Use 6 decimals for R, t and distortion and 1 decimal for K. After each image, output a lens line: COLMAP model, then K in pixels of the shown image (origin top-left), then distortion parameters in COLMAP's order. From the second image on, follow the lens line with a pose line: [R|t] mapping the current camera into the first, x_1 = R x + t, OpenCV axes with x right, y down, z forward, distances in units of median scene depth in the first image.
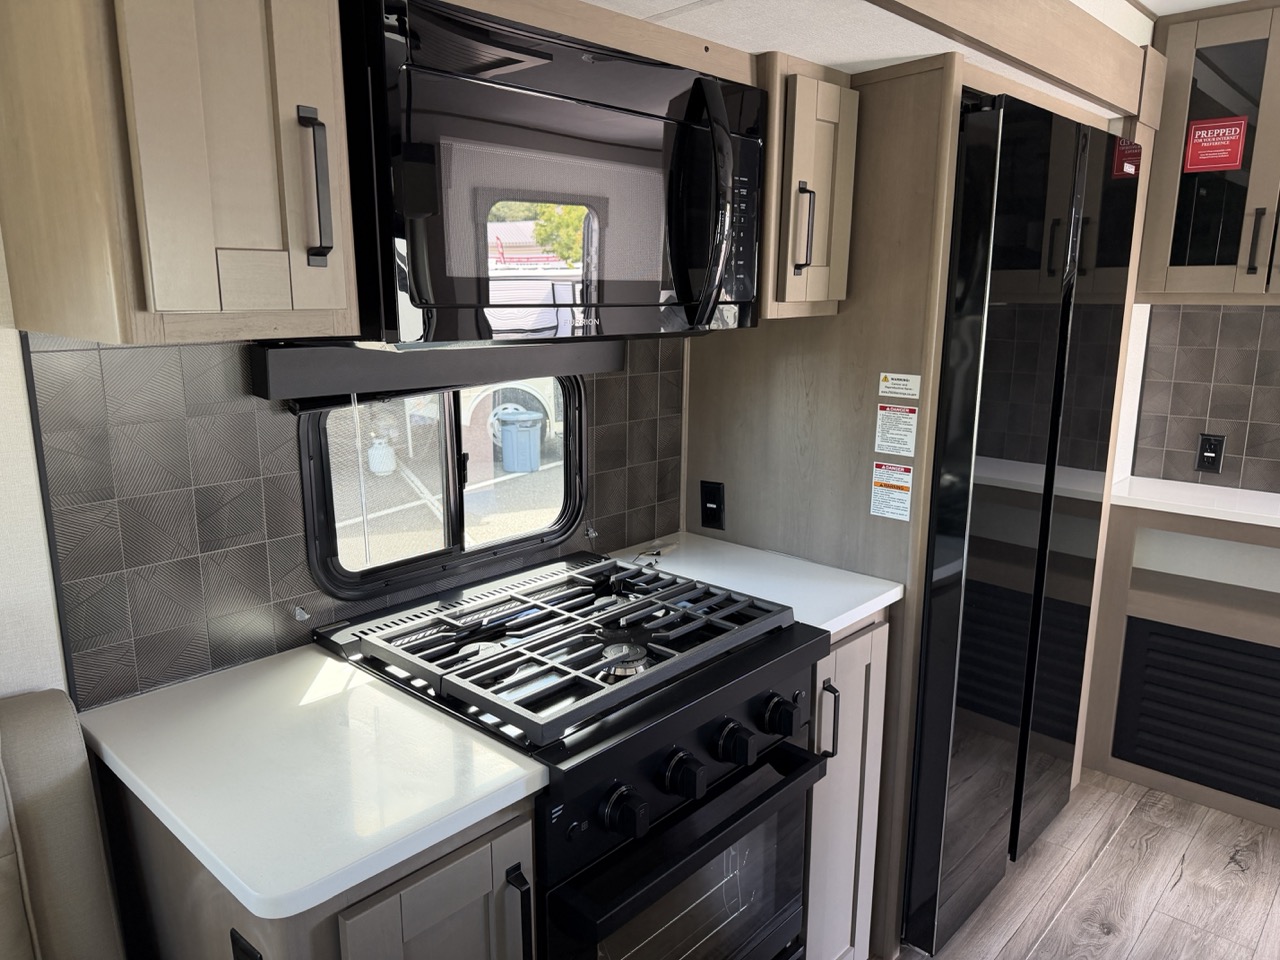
lens RADIAL K [[902.9, 0, 637.1], [0, 902.9, 486.8], [0, 0, 1]] dist [0.048256, -0.040558]
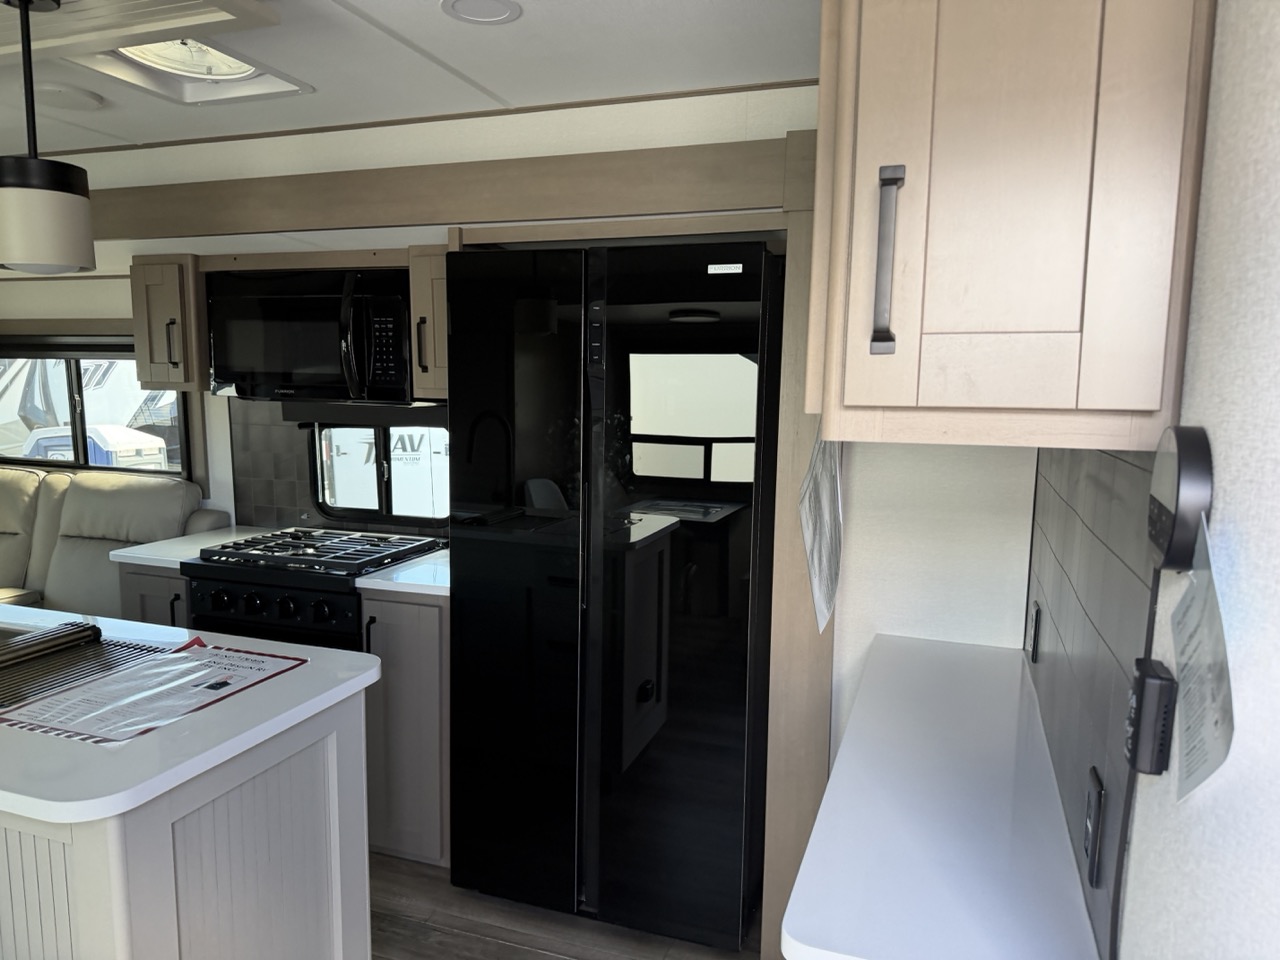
lens RADIAL K [[902.9, 0, 637.1], [0, 902.9, 486.8], [0, 0, 1]] dist [0.048256, -0.040558]
pose [[0.387374, 0.116417, -0.914543, 1.621106], [-0.211162, 0.976828, 0.034903, -0.149184], [0.897414, 0.179596, 0.402980, 0.637491]]
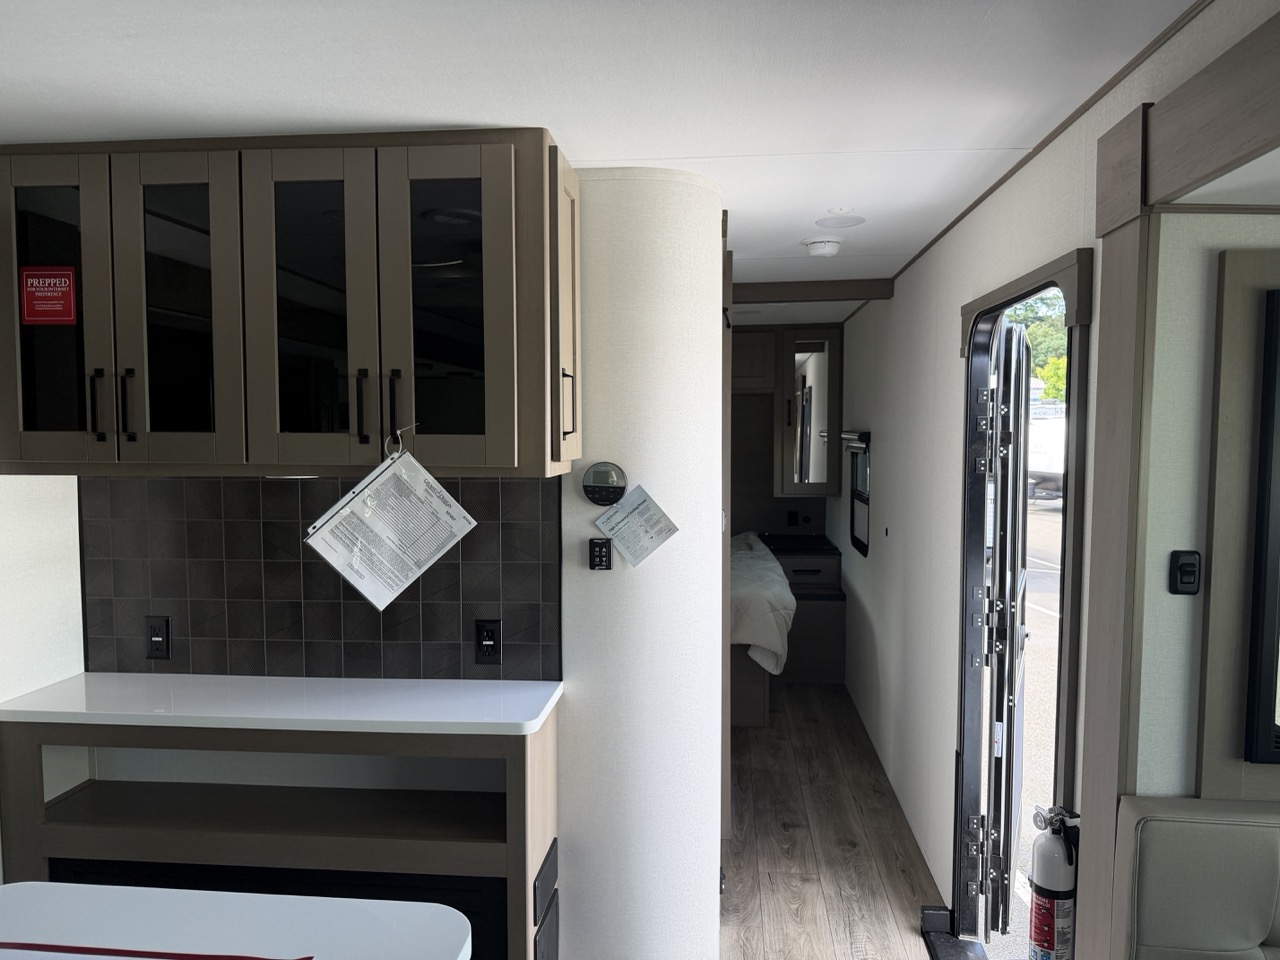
lens RADIAL K [[904.9, 0, 644.2], [0, 904.9, 486.2], [0, 0, 1]] dist [0.065200, -0.078515]
pose [[0.794702, -0.035151, 0.605981, 0.691367], [0.126164, 0.986085, -0.108255, -0.037836], [-0.593744, 0.162484, 0.788078, 0.011502]]
